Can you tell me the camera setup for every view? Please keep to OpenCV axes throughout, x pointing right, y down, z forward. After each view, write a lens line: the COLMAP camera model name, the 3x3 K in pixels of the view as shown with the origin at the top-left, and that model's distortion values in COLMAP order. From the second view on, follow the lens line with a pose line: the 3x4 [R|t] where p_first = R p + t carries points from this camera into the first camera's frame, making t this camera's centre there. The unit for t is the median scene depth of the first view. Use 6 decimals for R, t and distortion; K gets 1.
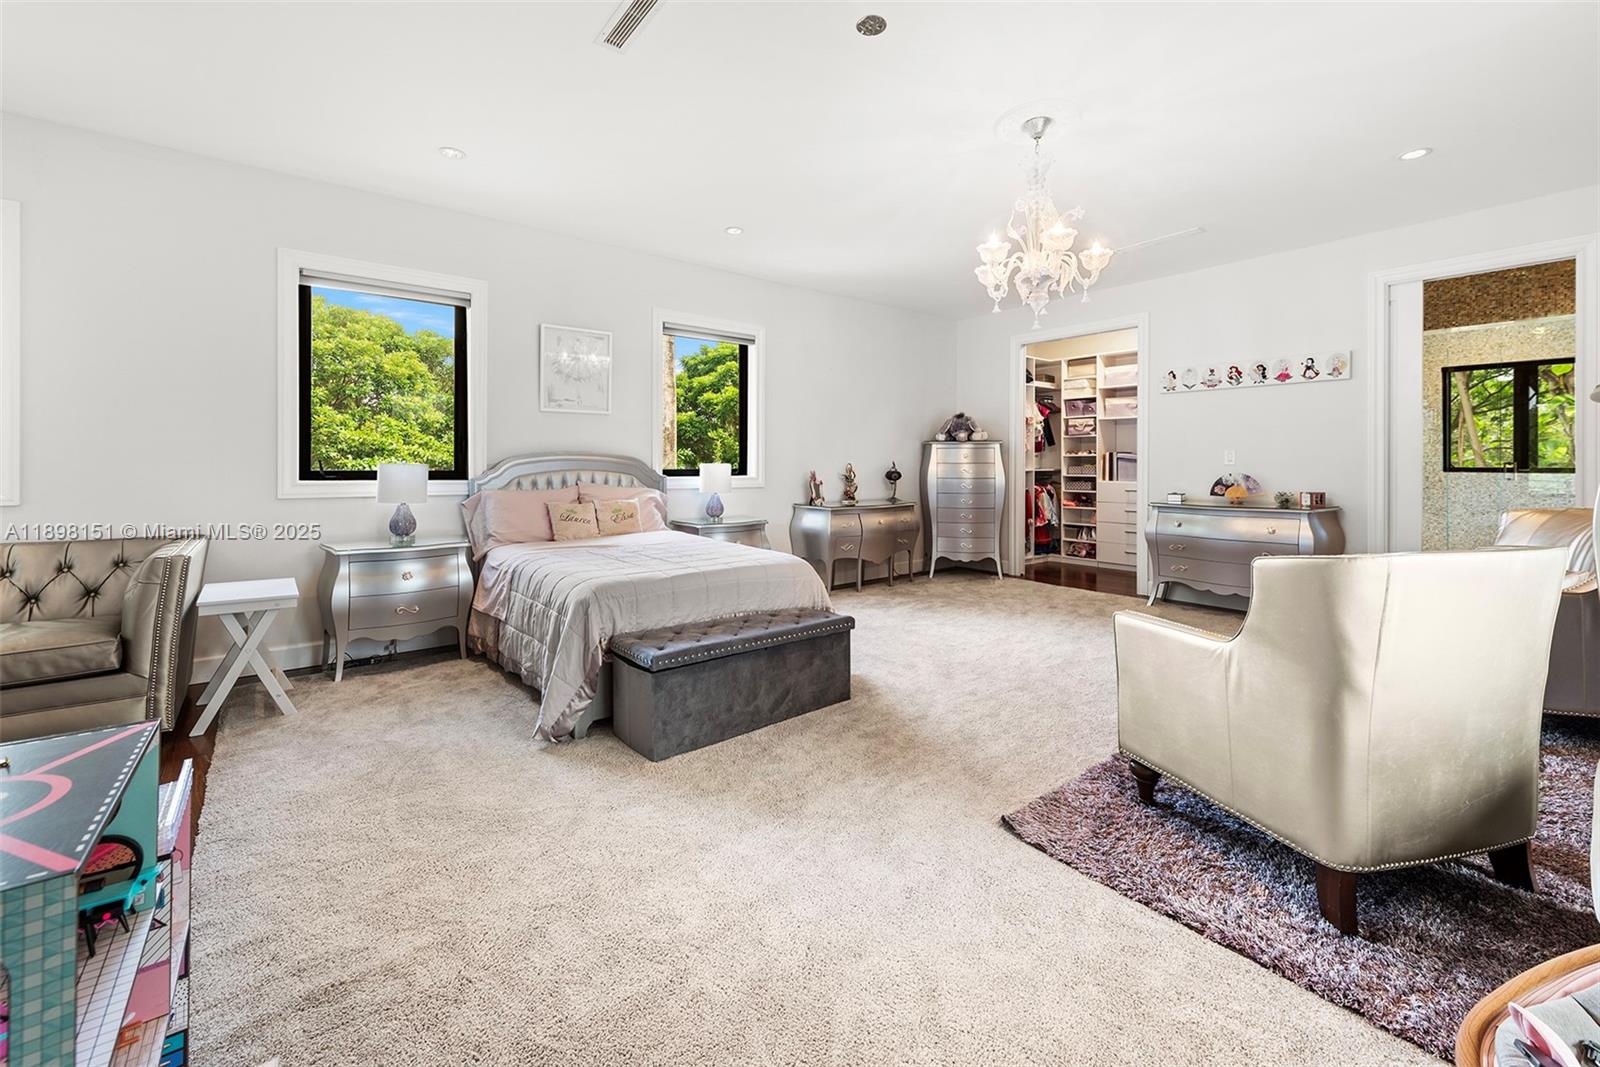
lens RADIAL K [[636.6, 0, 798.2], [0, 636.6, 458.0], [0, 0, 1]] dist [0.000975, 0.000071]
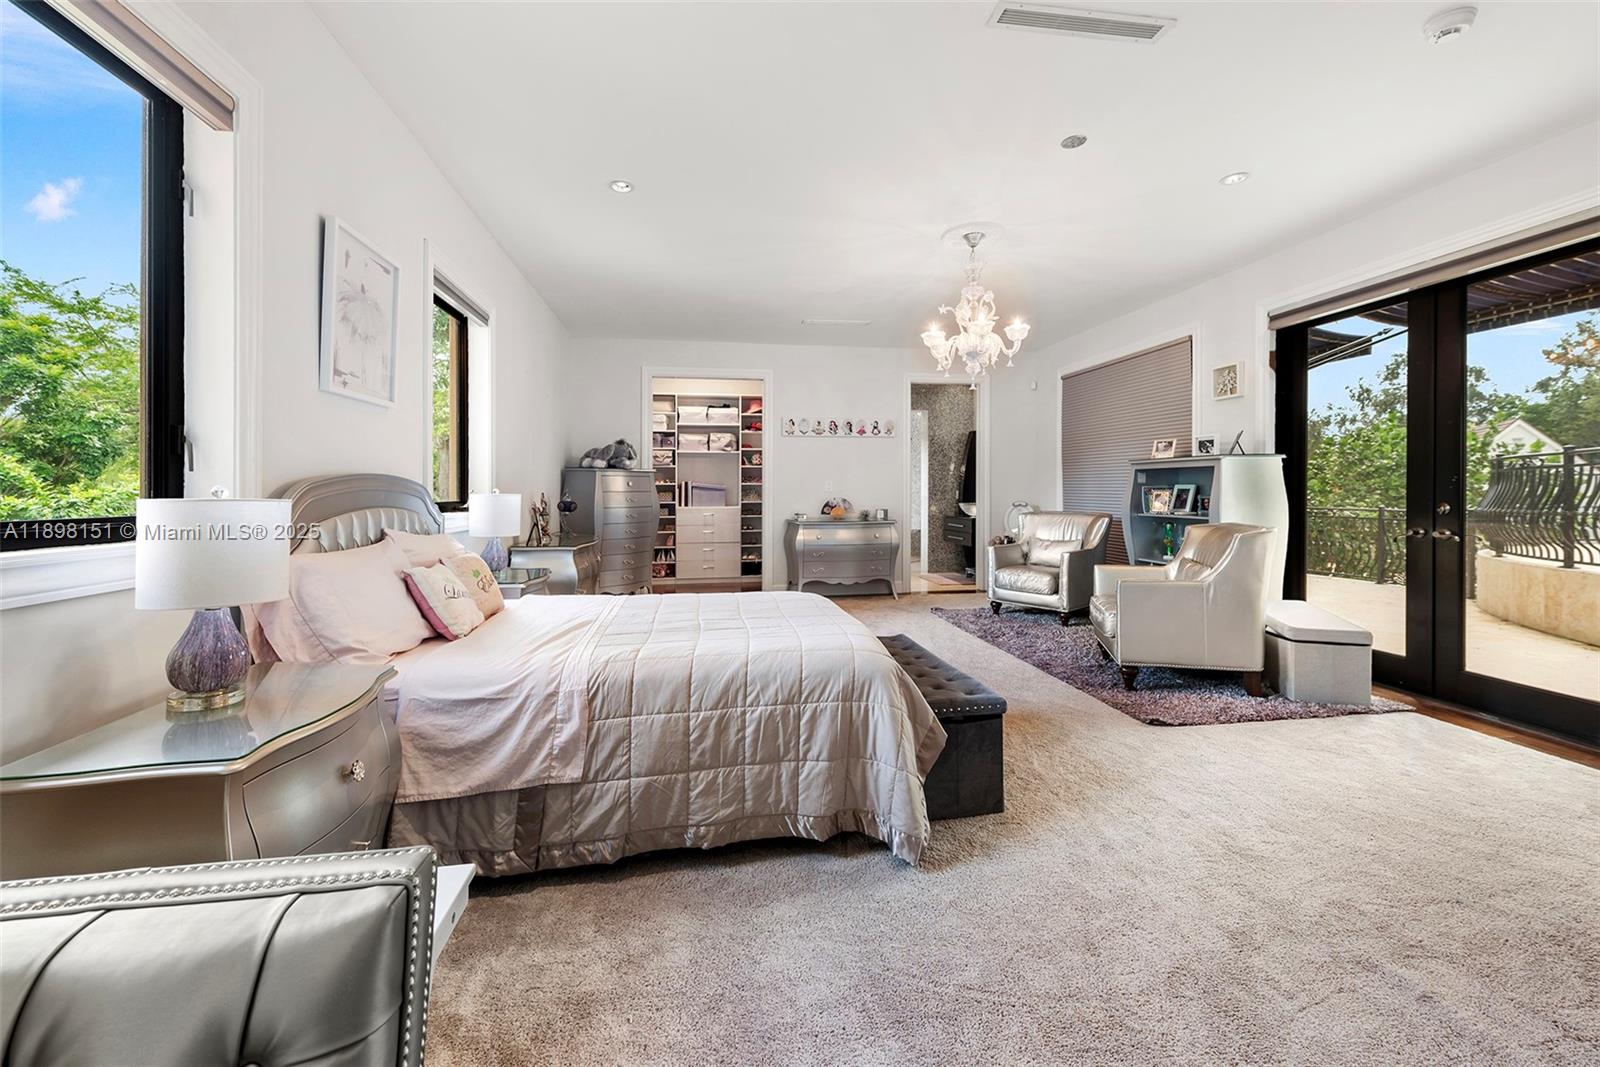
lens RADIAL K [[630.5, 0, 797.1], [0, 630.5, 491.6], [0, 0, 1]] dist [0.000562, 0.000029]
pose [[0.502722, -0.005806, 0.864429, -0.543038], [-0.000342, 0.999976, 0.006915, 0.000963], [-0.864448, -0.003772, 0.502708, 0.370314]]
